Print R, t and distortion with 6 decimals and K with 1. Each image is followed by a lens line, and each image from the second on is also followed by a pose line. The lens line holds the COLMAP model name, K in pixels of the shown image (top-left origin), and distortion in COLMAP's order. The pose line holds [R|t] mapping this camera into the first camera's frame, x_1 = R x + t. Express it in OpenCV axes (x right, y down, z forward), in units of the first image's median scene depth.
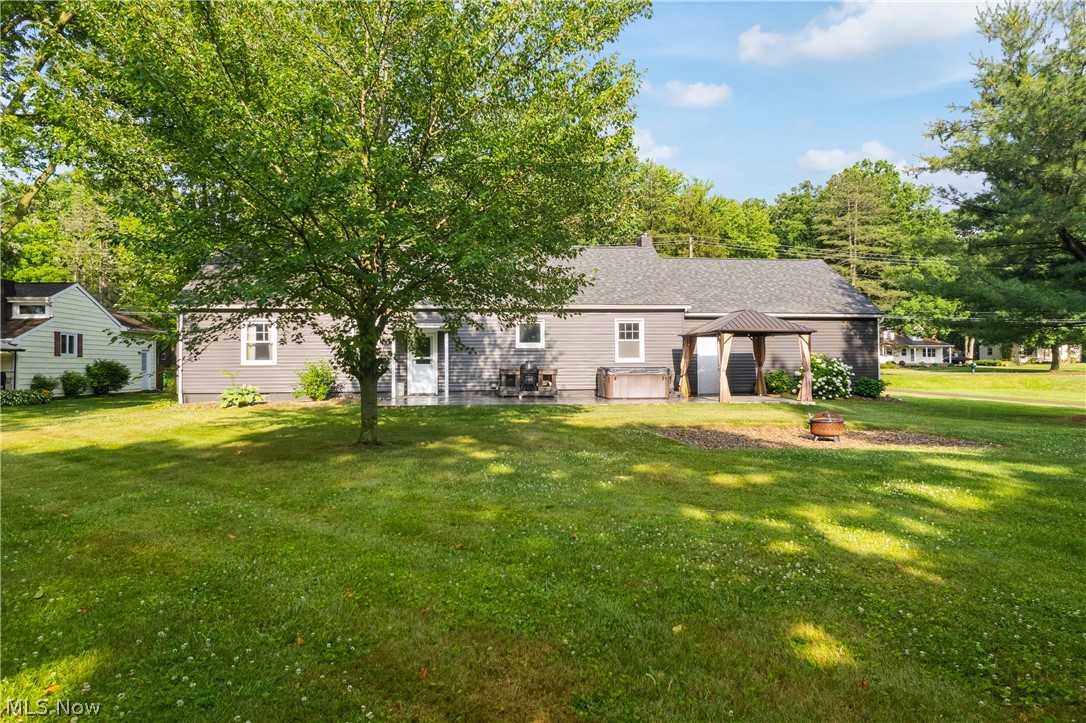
lens RADIAL K [[681.7, 0, 544.8], [0, 681.7, 359.6], [0, 0, 1]] dist [-0.021386, 0.000497]
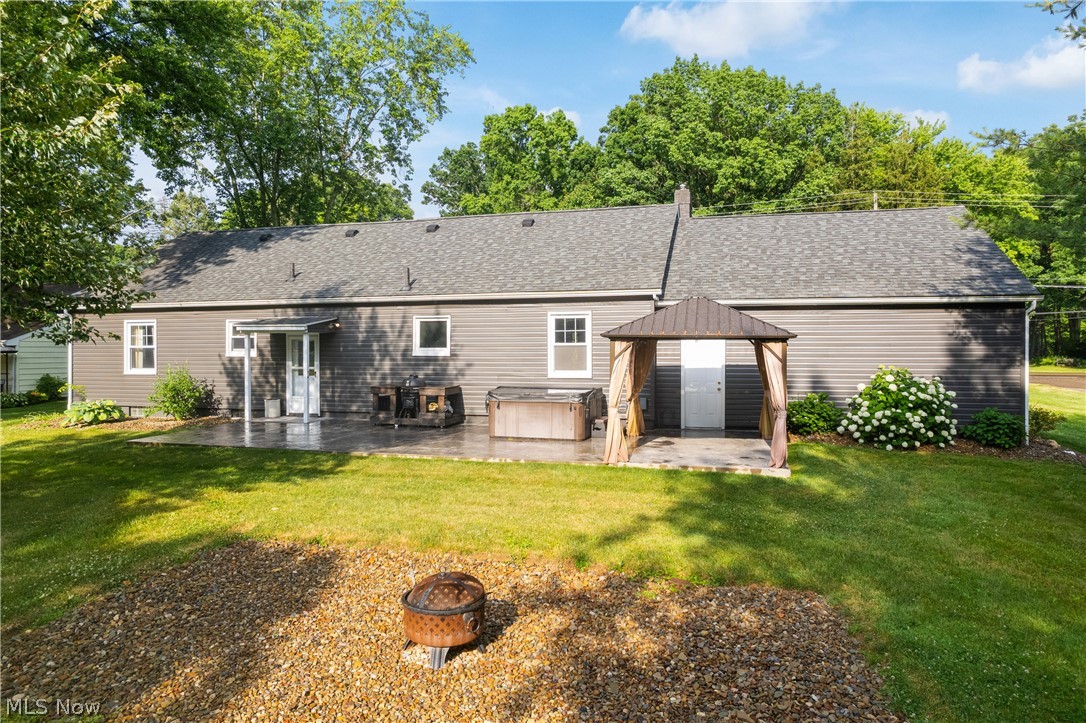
lens RADIAL K [[681.7, 0, 541.3], [0, 681.7, 361.5], [0, 0, 1]] dist [-0.021386, 0.000497]
pose [[0.934933, 0.009676, -0.354692, 0.337722], [0.000664, 0.999579, 0.029018, -0.031438], [0.354824, -0.027365, 0.934533, 0.367903]]
